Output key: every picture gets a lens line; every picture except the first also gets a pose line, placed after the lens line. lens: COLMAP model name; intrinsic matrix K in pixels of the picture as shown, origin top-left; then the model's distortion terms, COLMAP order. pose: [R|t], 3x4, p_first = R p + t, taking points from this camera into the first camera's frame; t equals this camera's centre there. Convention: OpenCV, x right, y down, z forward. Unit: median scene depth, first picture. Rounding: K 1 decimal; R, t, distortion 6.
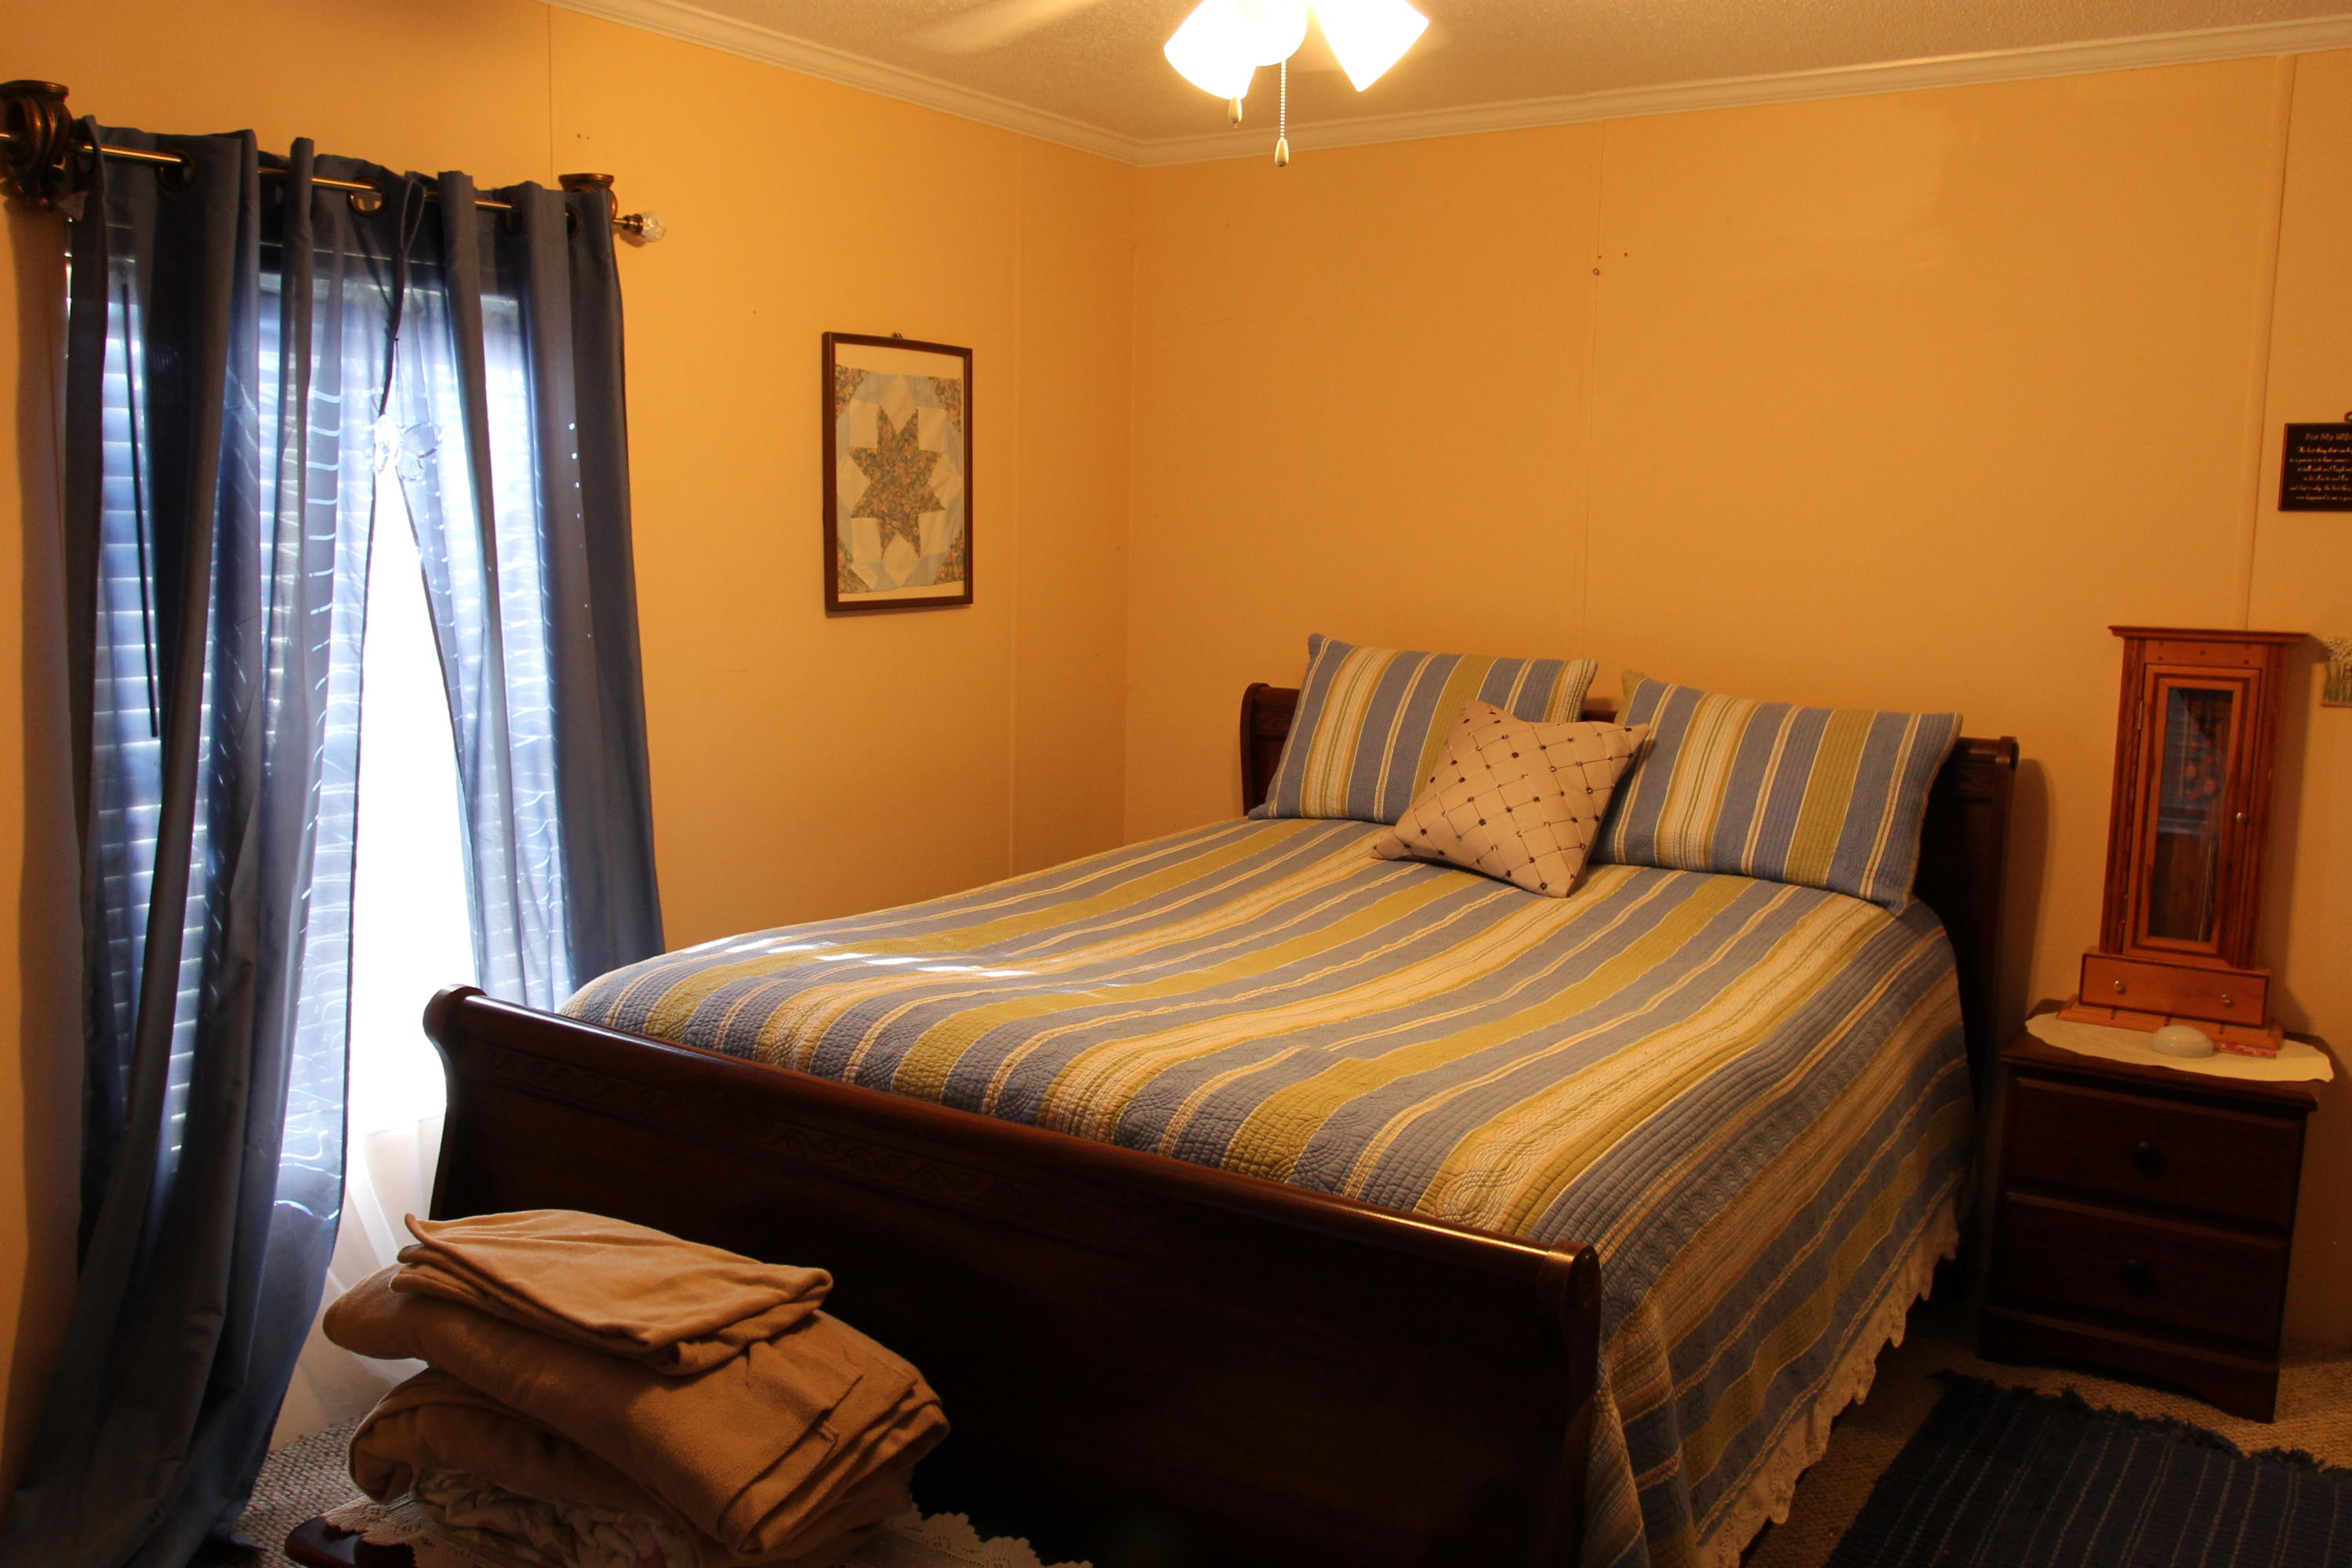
lens RADIAL K [[1878.1, 0, 1175.8], [0, 1878.1, 786.5], [0, 0, 1]] dist [-0.087820, 0.049365]
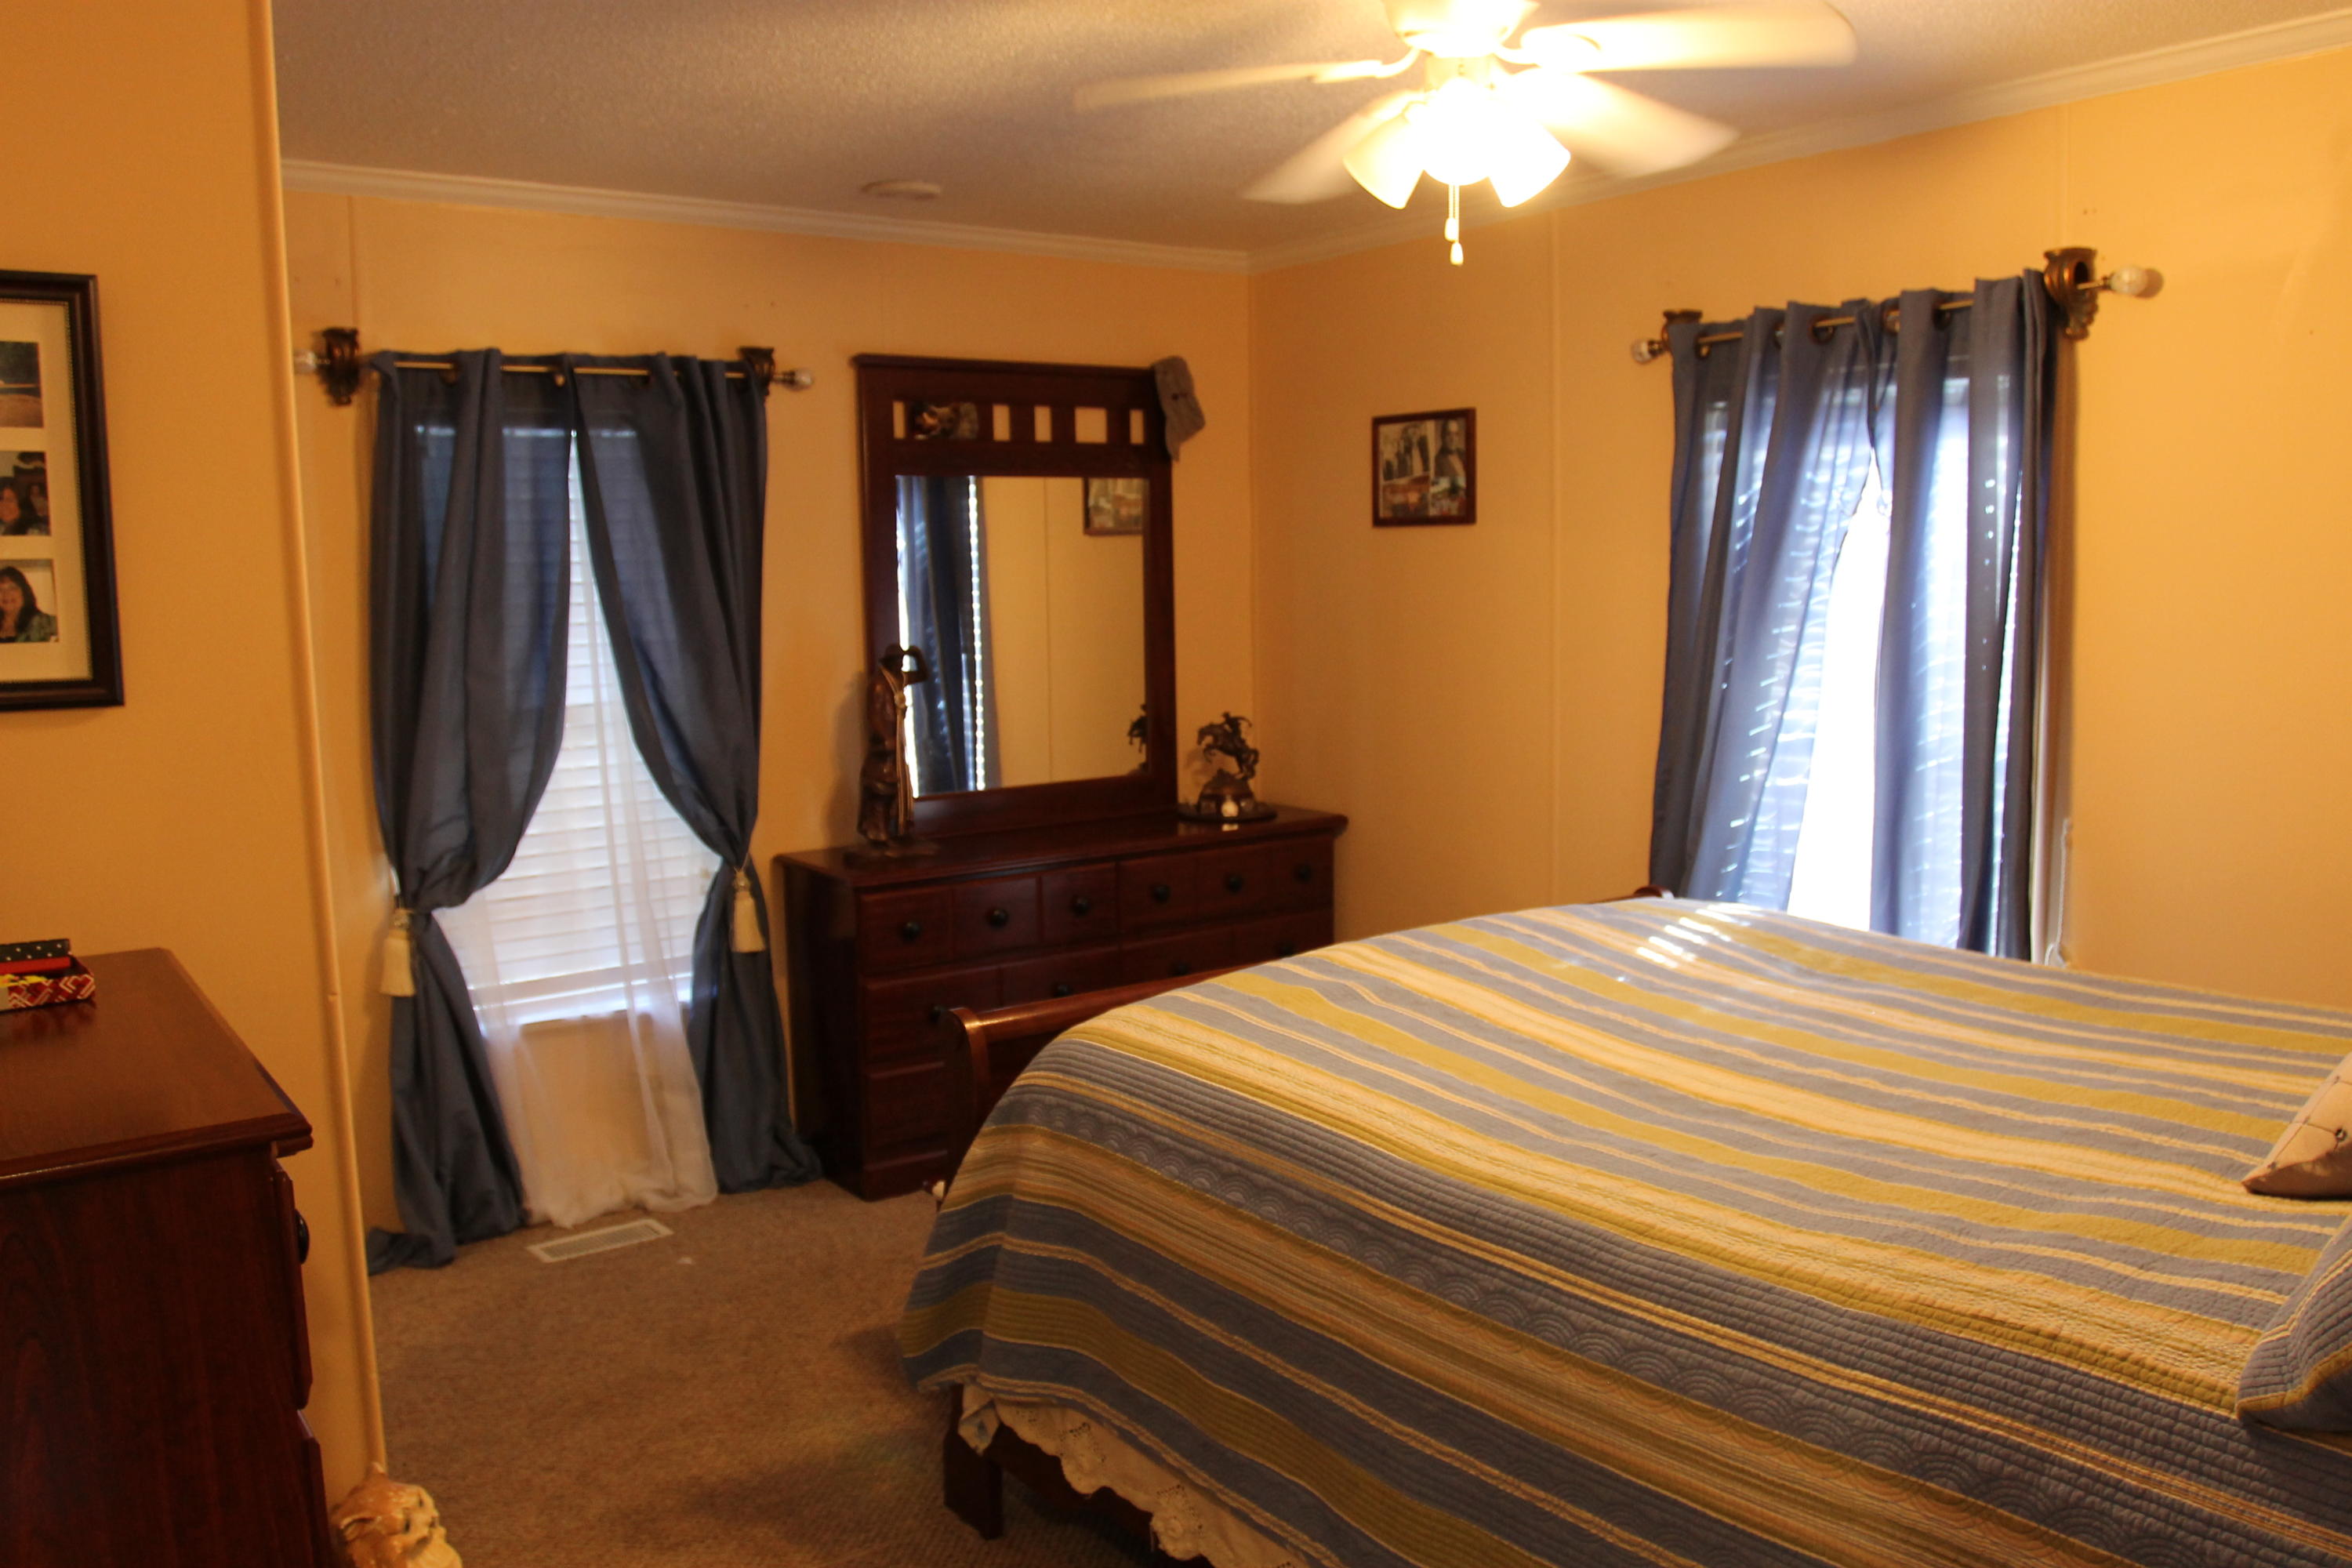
lens RADIAL K [[1878.1, 0, 1174.7], [0, 1878.1, 790.8], [0, 0, 1]] dist [-0.087820, 0.049365]
pose [[-0.356696, 0.097494, -0.929120, 1.100973], [-0.120684, 0.981398, 0.149311, -0.139455], [0.926393, 0.165389, -0.338294, 1.131712]]
